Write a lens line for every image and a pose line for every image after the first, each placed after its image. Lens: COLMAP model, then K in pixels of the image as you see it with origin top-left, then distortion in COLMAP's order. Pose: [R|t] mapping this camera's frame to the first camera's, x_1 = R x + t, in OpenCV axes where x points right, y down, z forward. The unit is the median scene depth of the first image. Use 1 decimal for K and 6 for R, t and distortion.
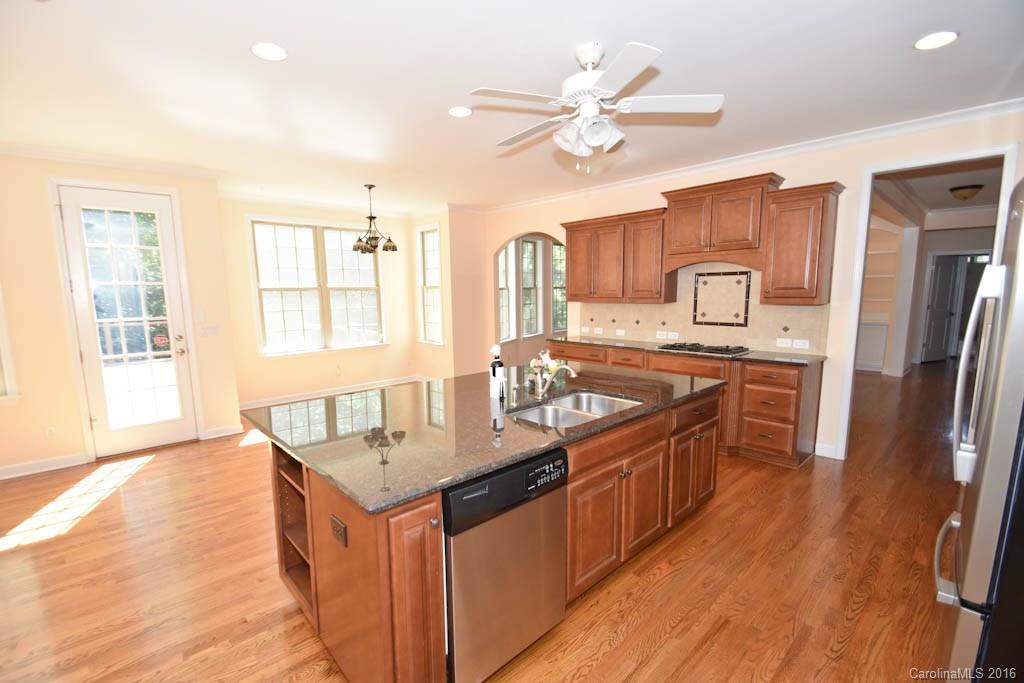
lens RADIAL K [[457.7, 0, 513.9], [0, 457.7, 352.9], [0, 0, 1]] dist [0.000182, -0.017322]
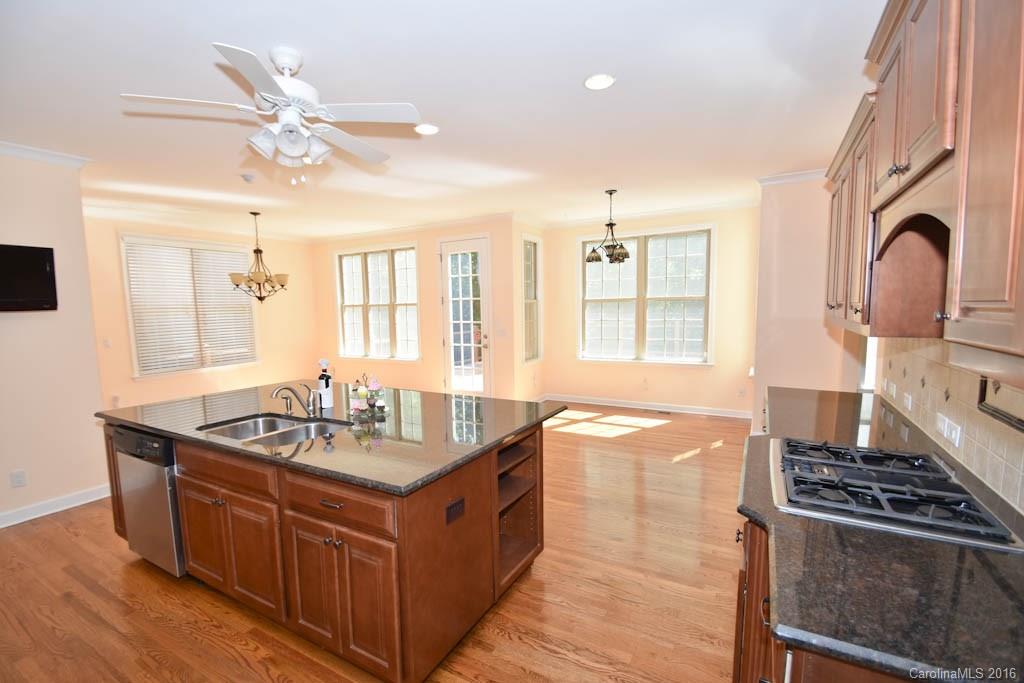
lens RADIAL K [[454.7, 0, 484.2], [0, 454.7, 350.4], [0, 0, 1]] dist [-0.000360, -0.017541]
pose [[0.288953, 0.099568, -0.952151, 0.636684], [-0.115813, 0.990908, 0.068475, -0.090216], [0.950312, 0.090486, 0.297857, 0.604060]]
